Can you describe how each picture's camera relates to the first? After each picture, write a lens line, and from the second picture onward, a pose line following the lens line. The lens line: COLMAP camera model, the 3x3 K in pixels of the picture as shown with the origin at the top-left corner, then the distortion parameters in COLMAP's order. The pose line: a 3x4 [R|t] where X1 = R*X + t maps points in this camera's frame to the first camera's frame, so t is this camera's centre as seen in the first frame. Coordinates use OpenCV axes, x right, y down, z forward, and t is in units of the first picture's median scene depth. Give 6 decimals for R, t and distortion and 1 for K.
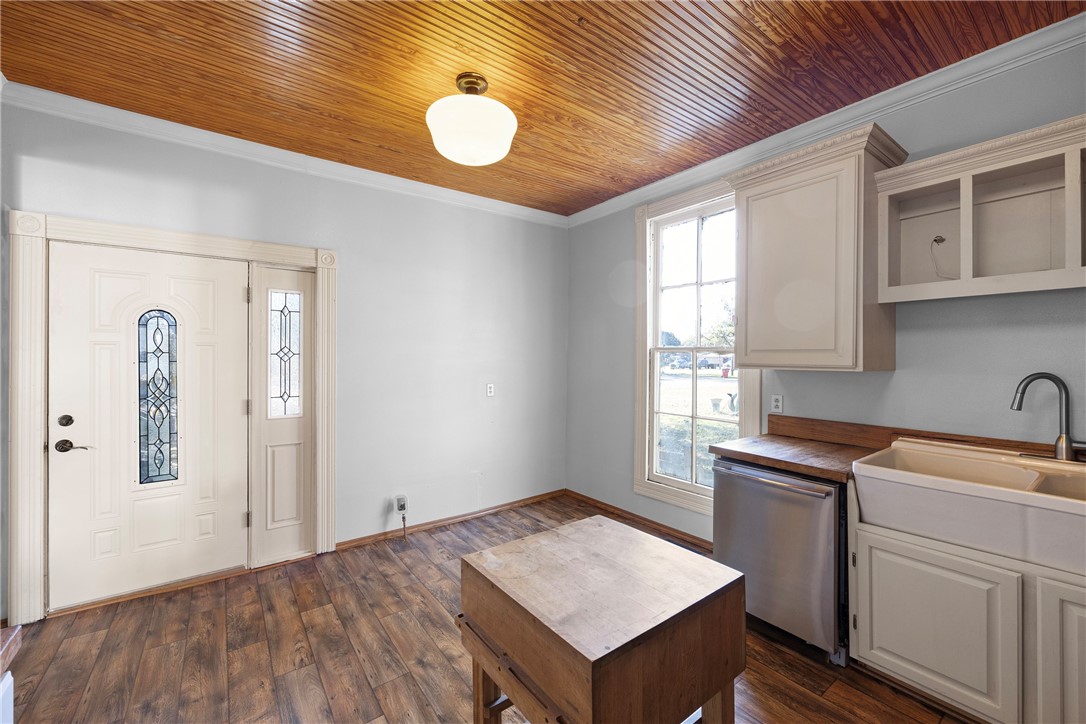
lens RADIAL K [[442.4, 0, 551.2], [0, 442.4, 356.8], [0, 0, 1]] dist [-0.002415, -0.000207]
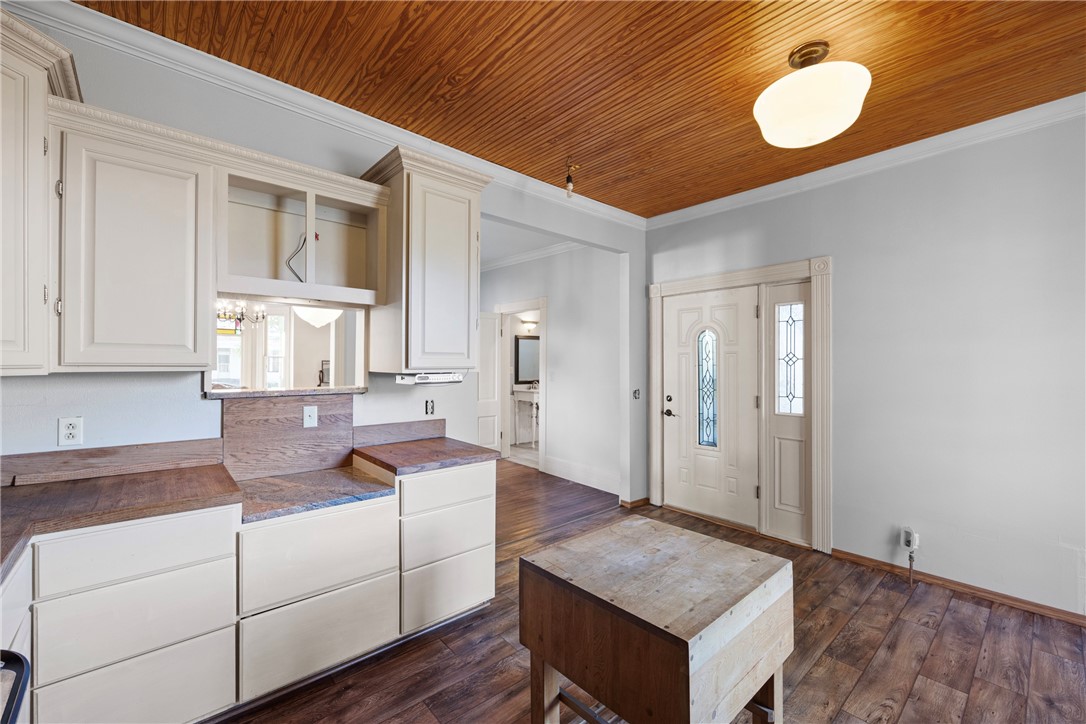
lens RADIAL K [[442.4, 0, 539.1], [0, 442.4, 363.7], [0, 0, 1]] dist [-0.002415, -0.000207]
pose [[0.074780, 0.000843, -0.997200, 0.483729], [0.002746, 0.999996, 0.001052, 0.003078], [0.997196, -0.002817, 0.074778, 0.280400]]
